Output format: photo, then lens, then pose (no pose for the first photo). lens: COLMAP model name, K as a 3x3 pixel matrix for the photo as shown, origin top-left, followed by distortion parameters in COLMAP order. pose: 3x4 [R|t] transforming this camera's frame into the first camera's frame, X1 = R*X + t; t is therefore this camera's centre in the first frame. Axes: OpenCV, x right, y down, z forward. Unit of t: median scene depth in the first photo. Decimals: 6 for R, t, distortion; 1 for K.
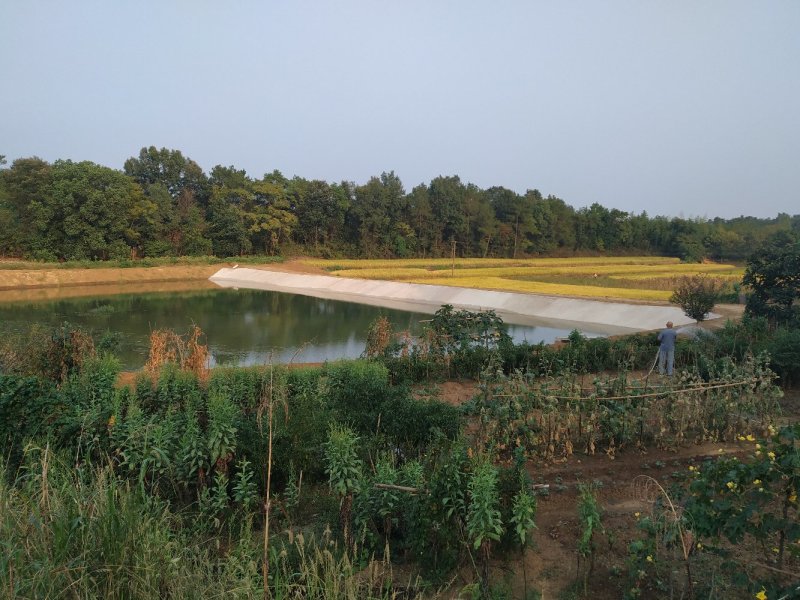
lens RADIAL K [[665.3, 0, 406.5], [0, 665.3, 300.7], [0, 0, 1]] dist [0.086759, -0.131384]
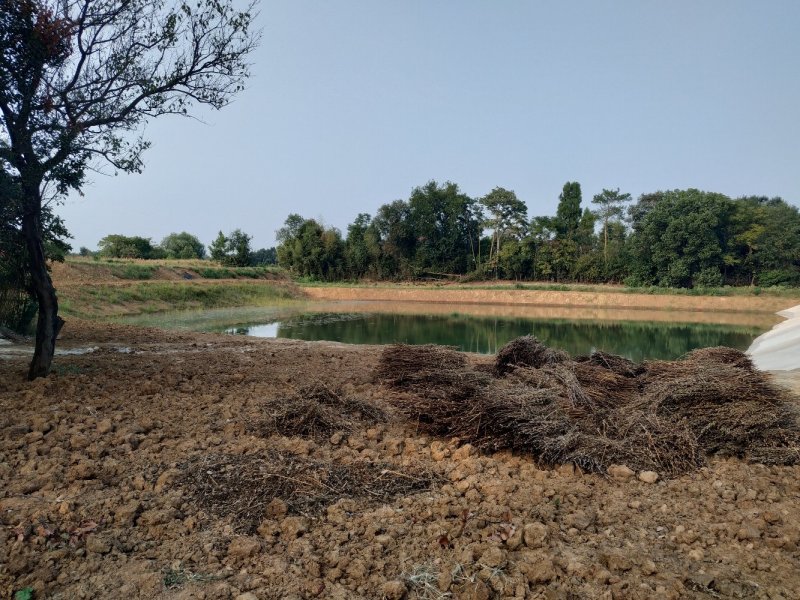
lens RADIAL K [[665.3, 0, 406.5], [0, 665.3, 300.7], [0, 0, 1]] dist [0.086759, -0.131384]
pose [[0.284513, 0.034073, -0.958066, 0.407254], [-0.104229, 0.994544, 0.004418, -0.004611], [0.952989, 0.098601, 0.286512, 0.379806]]
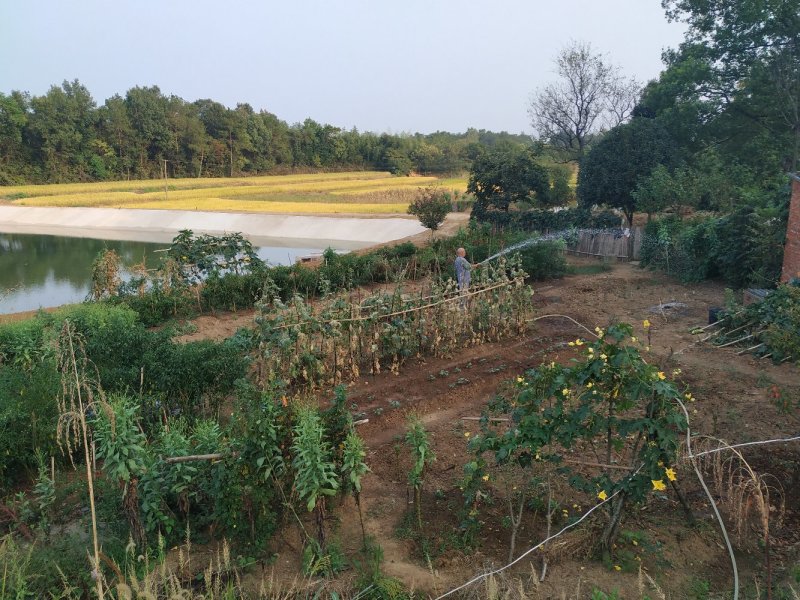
lens RADIAL K [[665.3, 0, 406.5], [0, 665.3, 300.7], [0, 0, 1]] dist [0.086759, -0.131384]
pose [[0.914120, -0.109278, 0.390440, -0.006659], [0.061808, 0.989297, 0.132180, -0.000157], [-0.400706, -0.096696, 0.911090, 0.014487]]
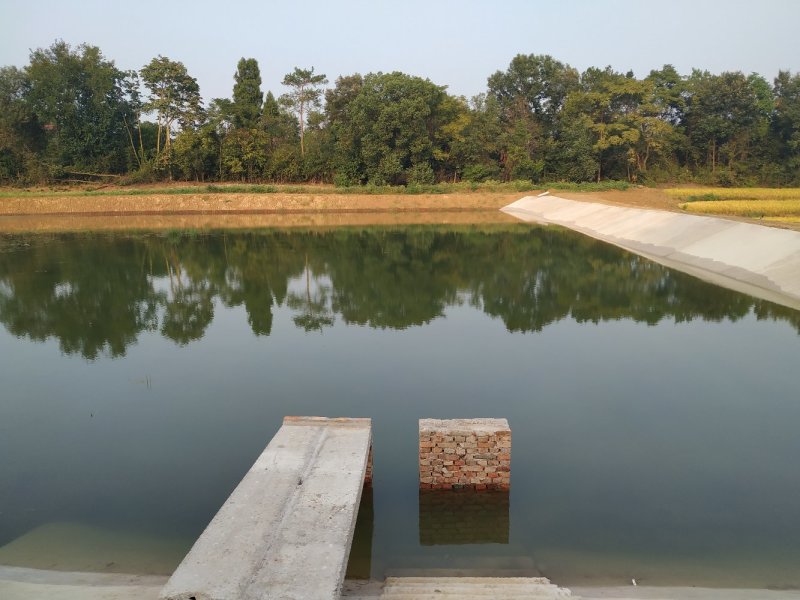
lens RADIAL K [[667.0, 0, 394.6], [0, 667.0, 299.9], [0, 0, 1]] dist [0.078625, -0.131308]
pose [[0.734949, 0.109540, -0.669217, 0.162396], [-0.053394, 0.993151, 0.103924, -0.002777], [0.676017, -0.040646, 0.735764, 0.388108]]
